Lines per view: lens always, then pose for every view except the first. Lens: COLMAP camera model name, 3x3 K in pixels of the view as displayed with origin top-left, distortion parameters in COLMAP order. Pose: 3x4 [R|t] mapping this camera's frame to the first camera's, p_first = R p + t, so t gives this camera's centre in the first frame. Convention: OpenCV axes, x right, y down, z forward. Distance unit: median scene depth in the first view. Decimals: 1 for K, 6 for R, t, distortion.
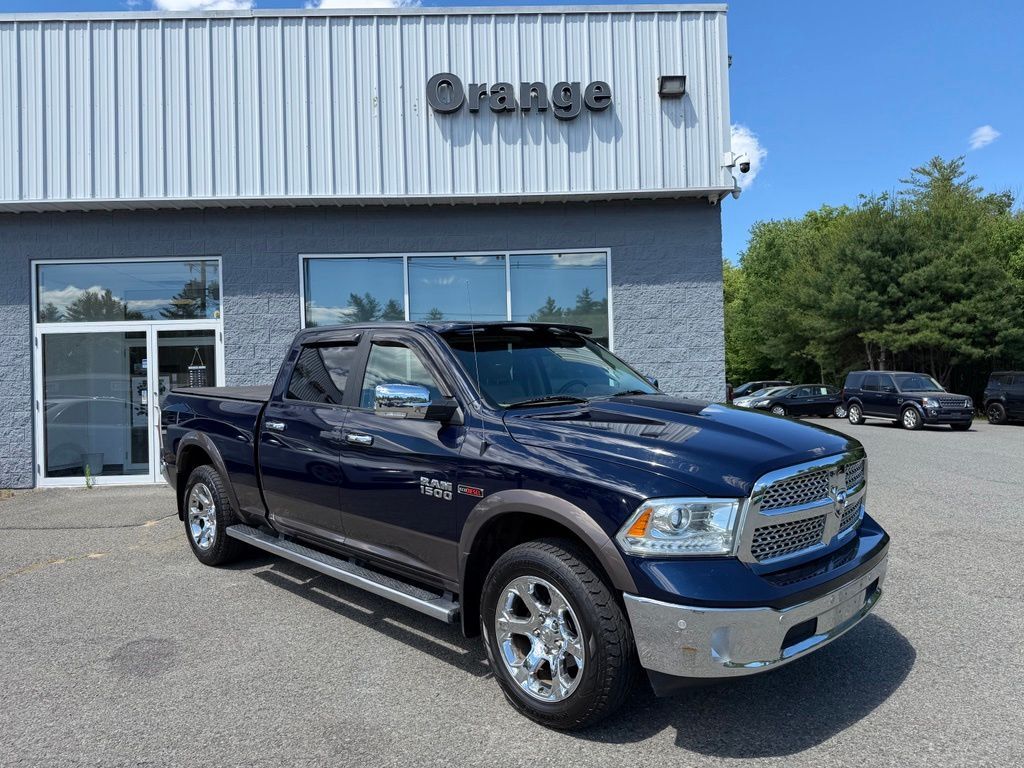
lens RADIAL K [[706.7, 0, 516.7], [0, 706.7, 388.6], [0, 0, 1]] dist [0.101287, -0.145350]
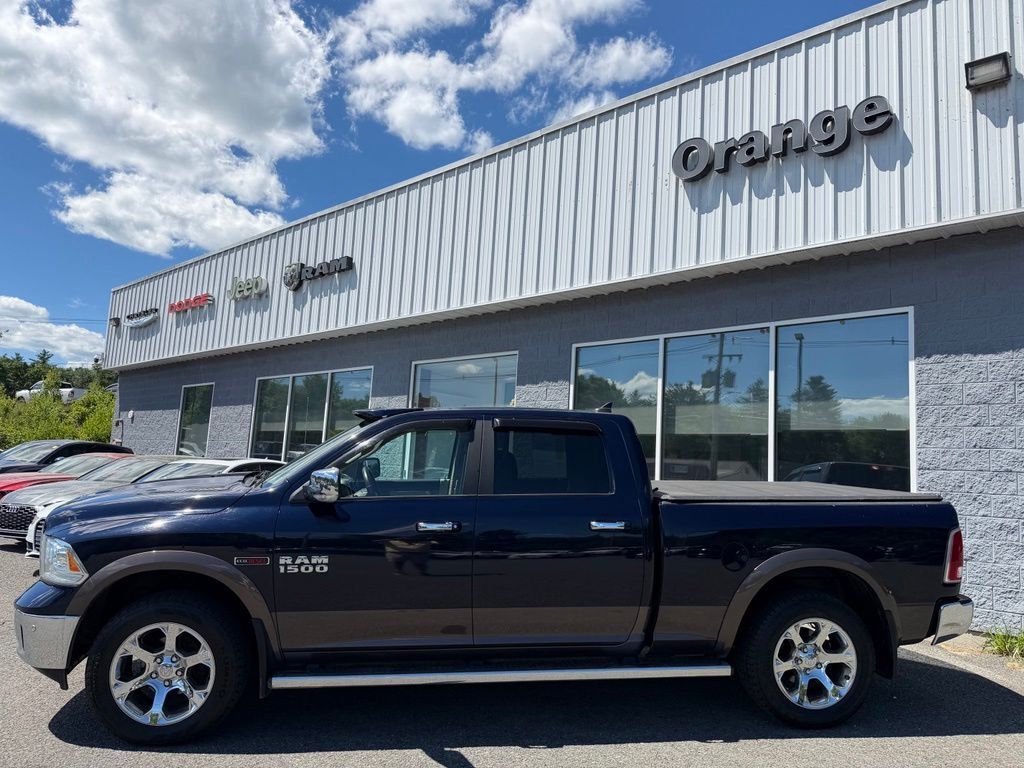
lens RADIAL K [[722.7, 0, 512.0], [0, 722.7, 384.0], [0, 0, 1]] dist [0.062497, -0.072554]
pose [[0.716424, -0.023290, -0.697276, 0.369485], [-0.067922, 0.992367, -0.102934, -0.017074], [0.694351, 0.121104, 0.709374, 0.210401]]
